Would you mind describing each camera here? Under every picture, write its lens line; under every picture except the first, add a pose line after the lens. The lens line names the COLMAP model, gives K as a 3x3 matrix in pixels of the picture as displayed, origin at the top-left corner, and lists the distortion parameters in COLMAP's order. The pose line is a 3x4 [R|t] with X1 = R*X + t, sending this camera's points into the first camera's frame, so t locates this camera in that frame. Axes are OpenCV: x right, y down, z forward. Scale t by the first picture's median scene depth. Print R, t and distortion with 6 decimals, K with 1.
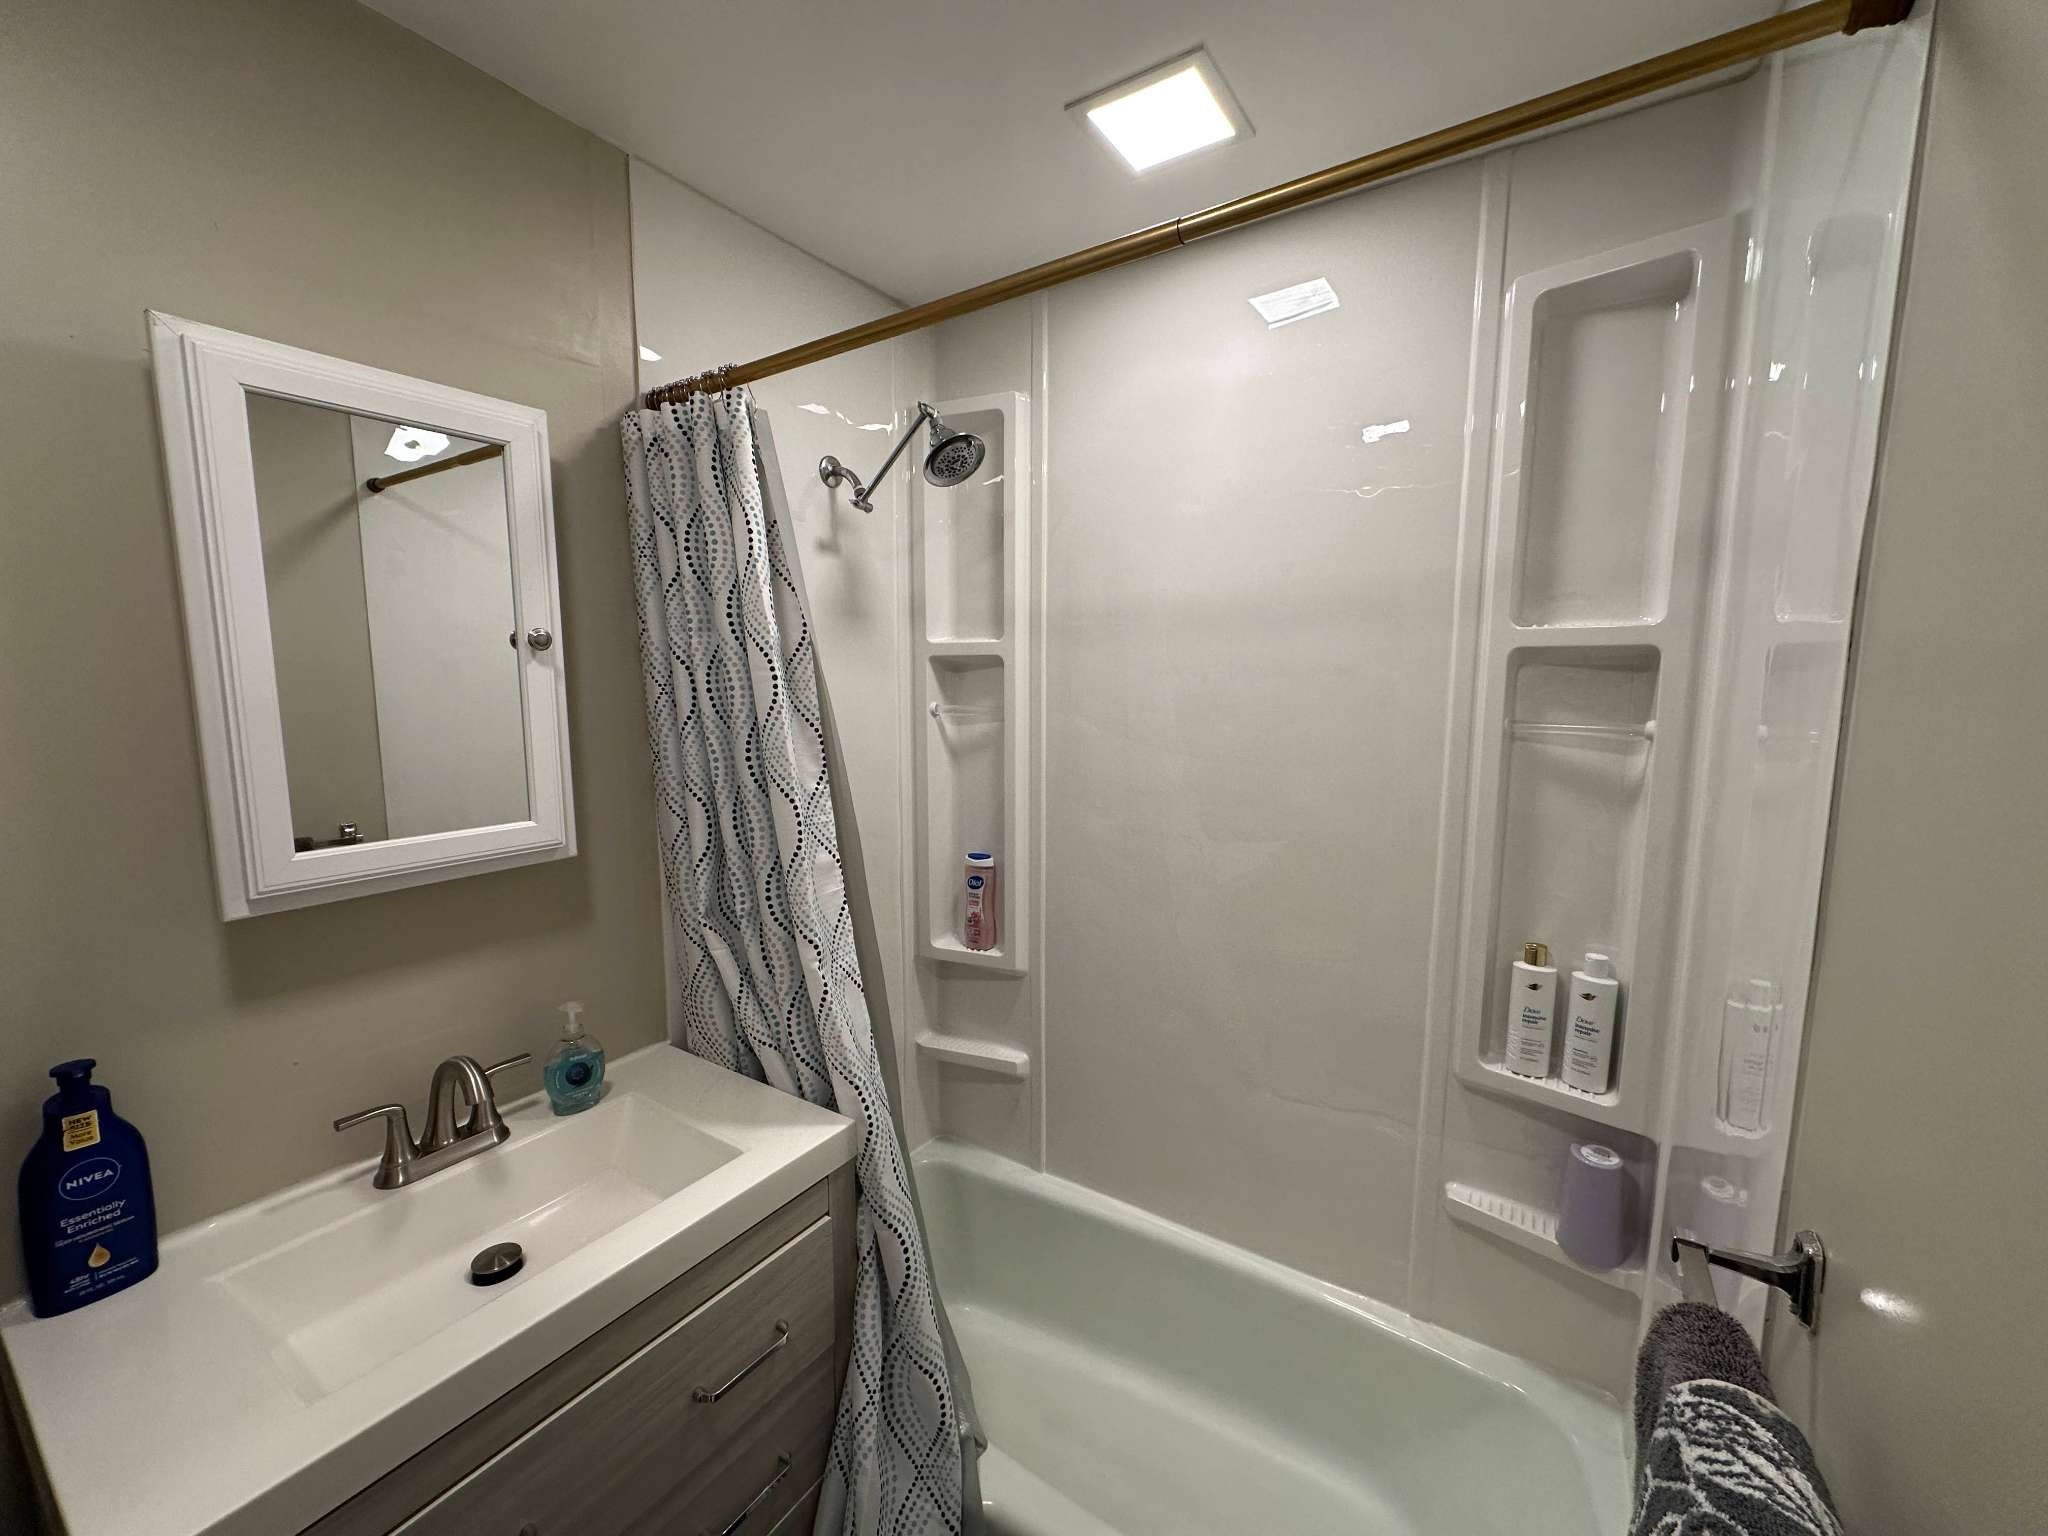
lens RADIAL K [[824.8, 0, 1024.5], [0, 824.8, 770.0], [0, 0, 1]] dist [-0.009244, 0.001231]
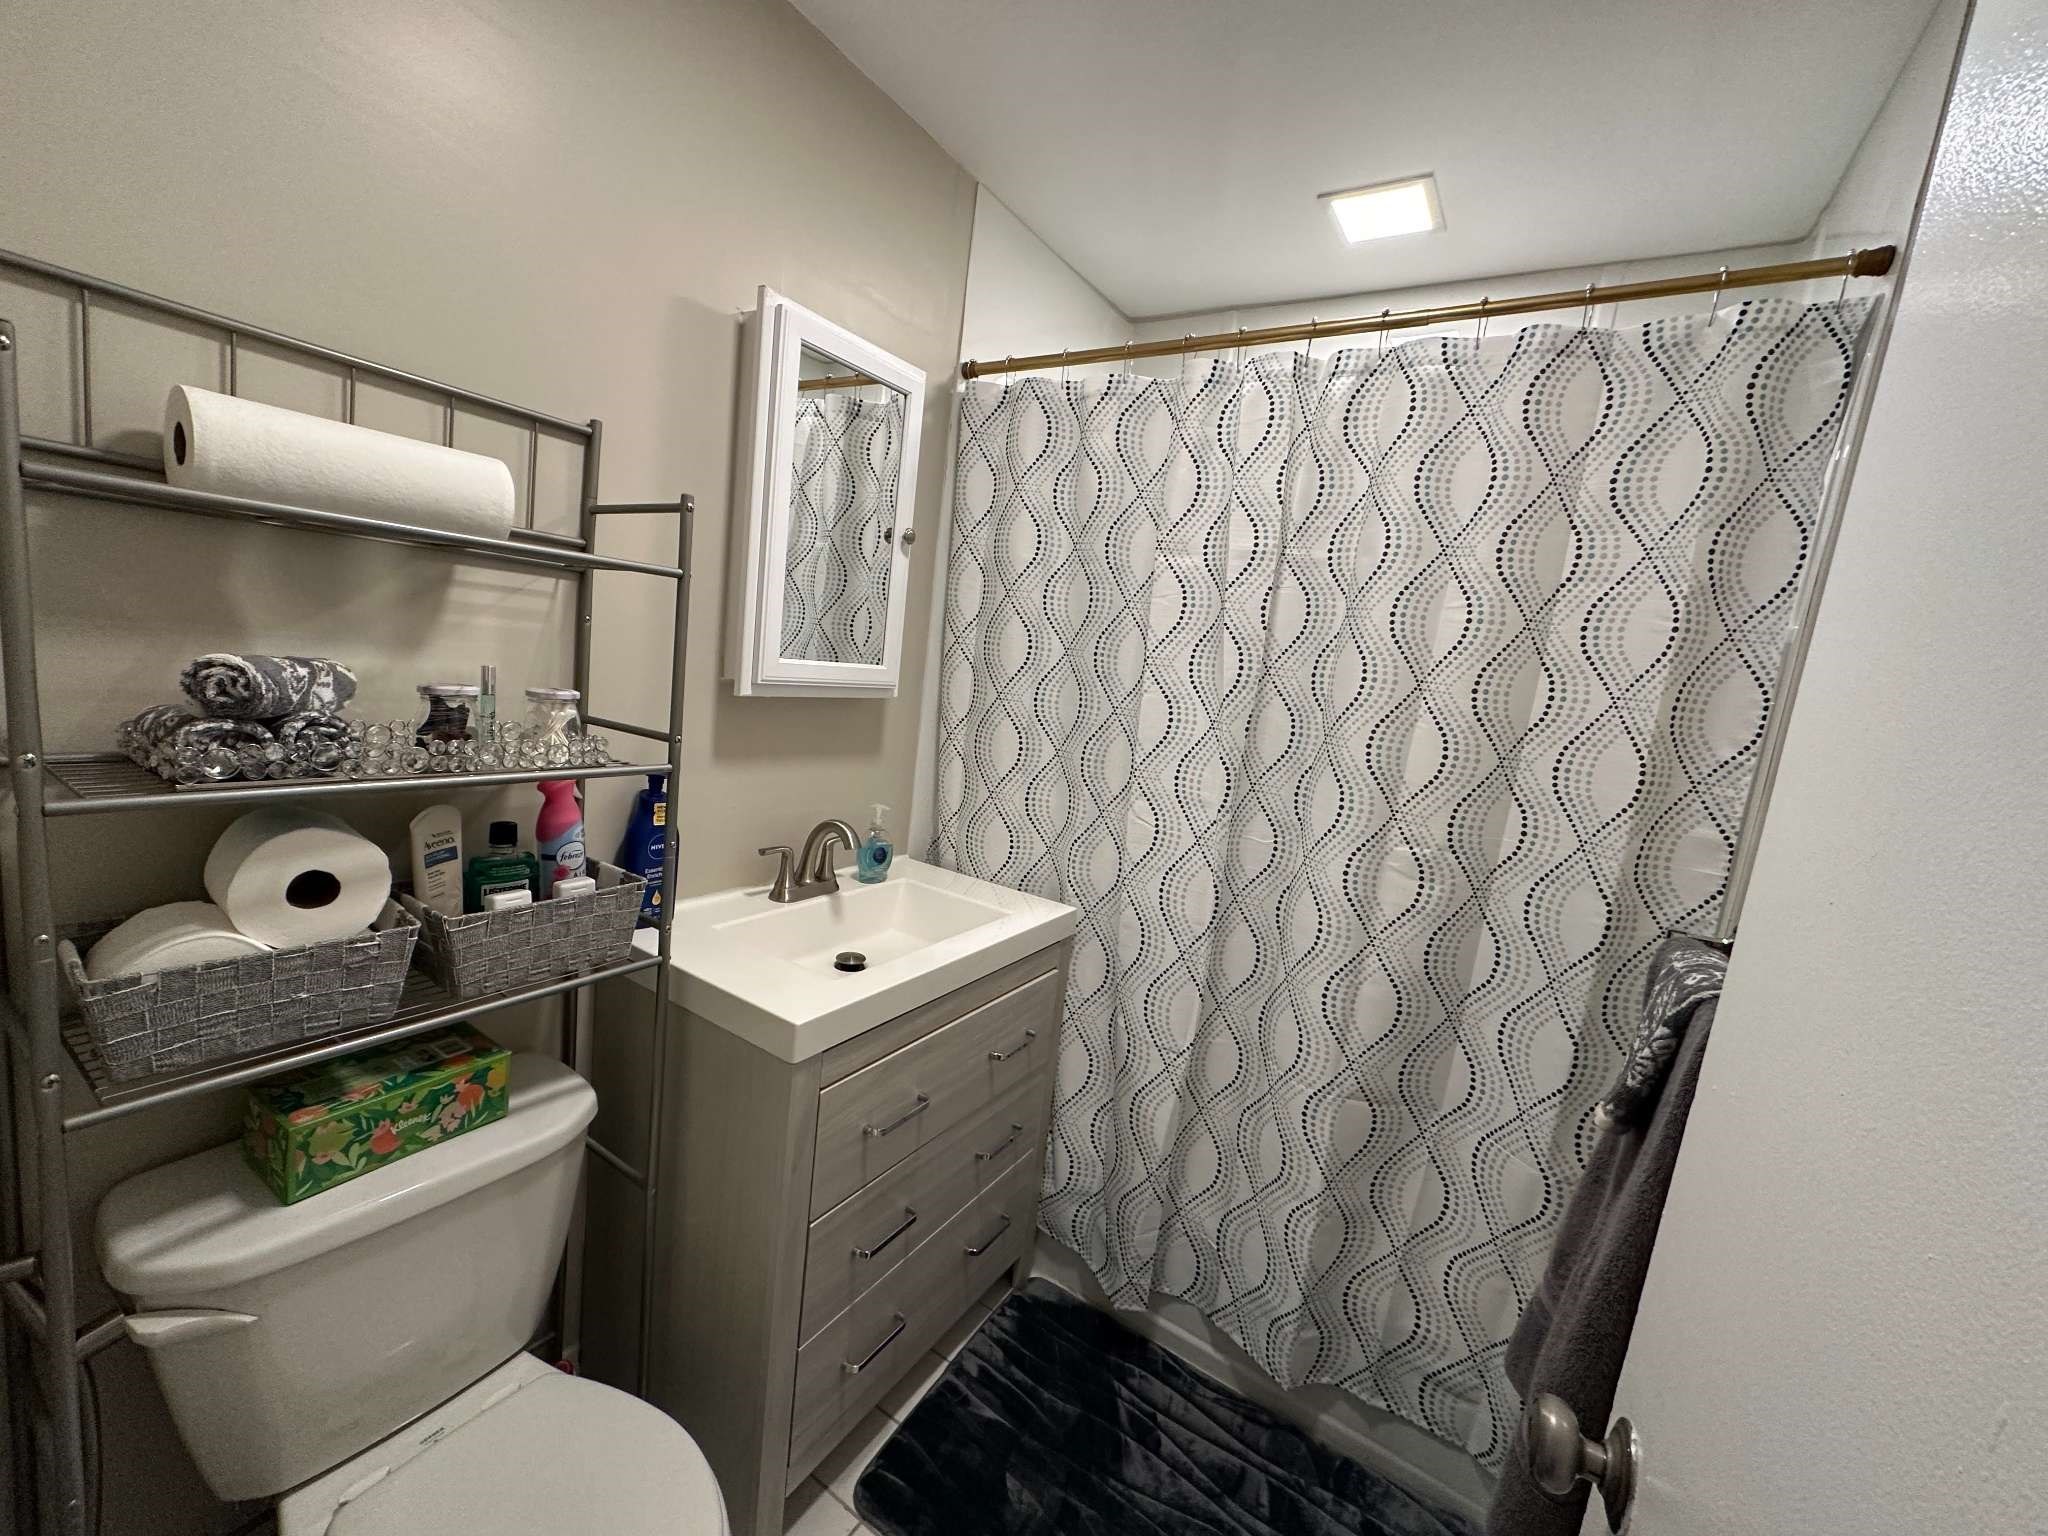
lens RADIAL K [[824.8, 0, 1017.5], [0, 824.8, 773.7], [0, 0, 1]] dist [-0.009244, 0.001231]
pose [[0.993588, 0.111224, 0.020319, -0.390699], [-0.111806, 0.993271, 0.030189, 0.181611], [-0.016825, -0.032267, 0.999338, -0.424395]]
